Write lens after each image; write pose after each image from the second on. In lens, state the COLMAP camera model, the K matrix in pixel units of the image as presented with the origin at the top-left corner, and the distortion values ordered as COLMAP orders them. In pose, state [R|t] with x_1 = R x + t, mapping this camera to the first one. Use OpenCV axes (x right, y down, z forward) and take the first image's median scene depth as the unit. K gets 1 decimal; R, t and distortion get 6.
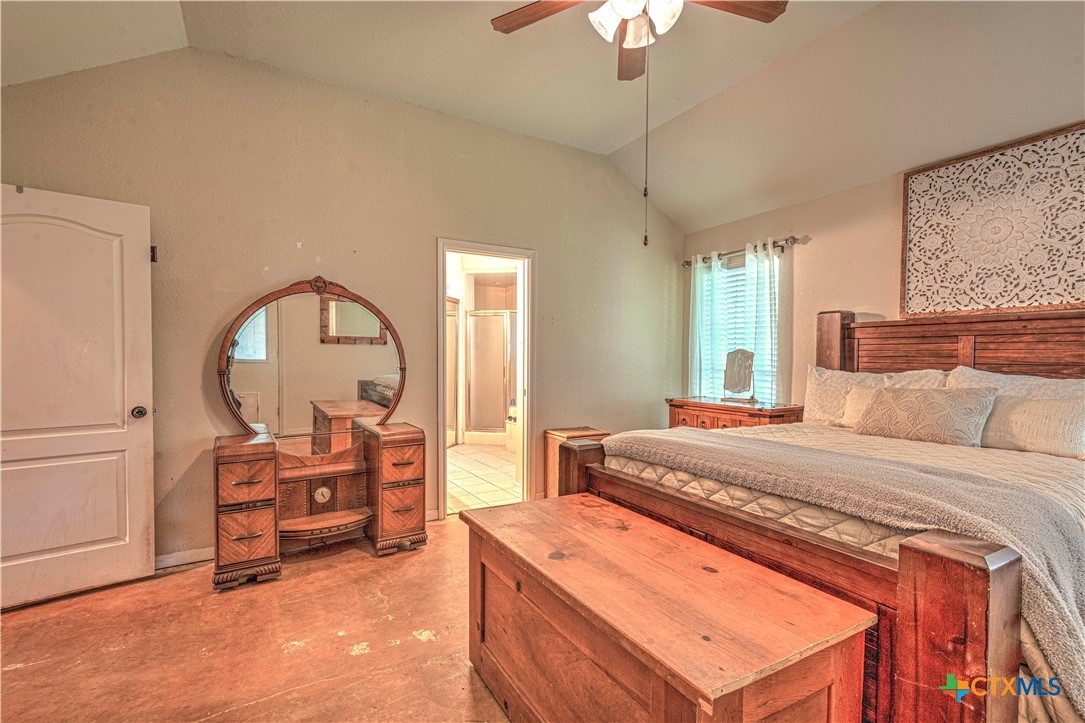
lens RADIAL K [[508.0, 0, 542.5], [0, 508.0, 361.5], [0, 0, 1]] dist [0.001940, 0.000064]
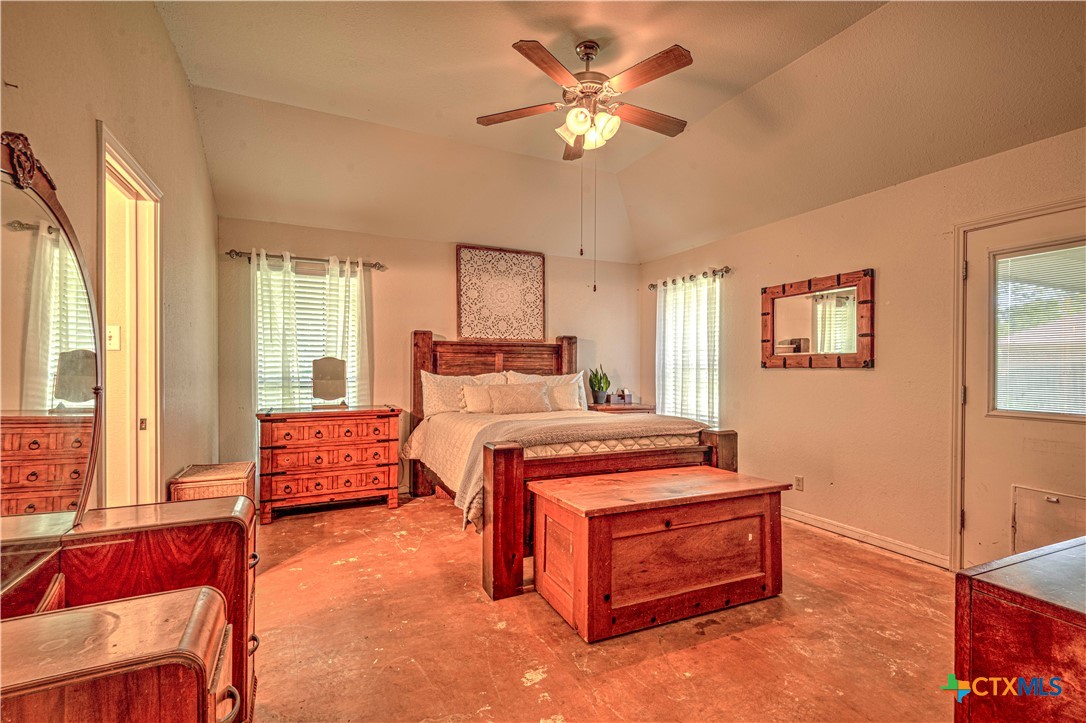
lens RADIAL K [[486.2, 0, 560.1], [0, 486.2, 369.5], [0, 0, 1]] dist [0.001720, 0.000196]
pose [[0.068488, -0.010001, 0.997602, -0.781227], [0.003583, 0.999946, 0.009778, -0.010001], [-0.997645, 0.002904, 0.068520, 0.646118]]
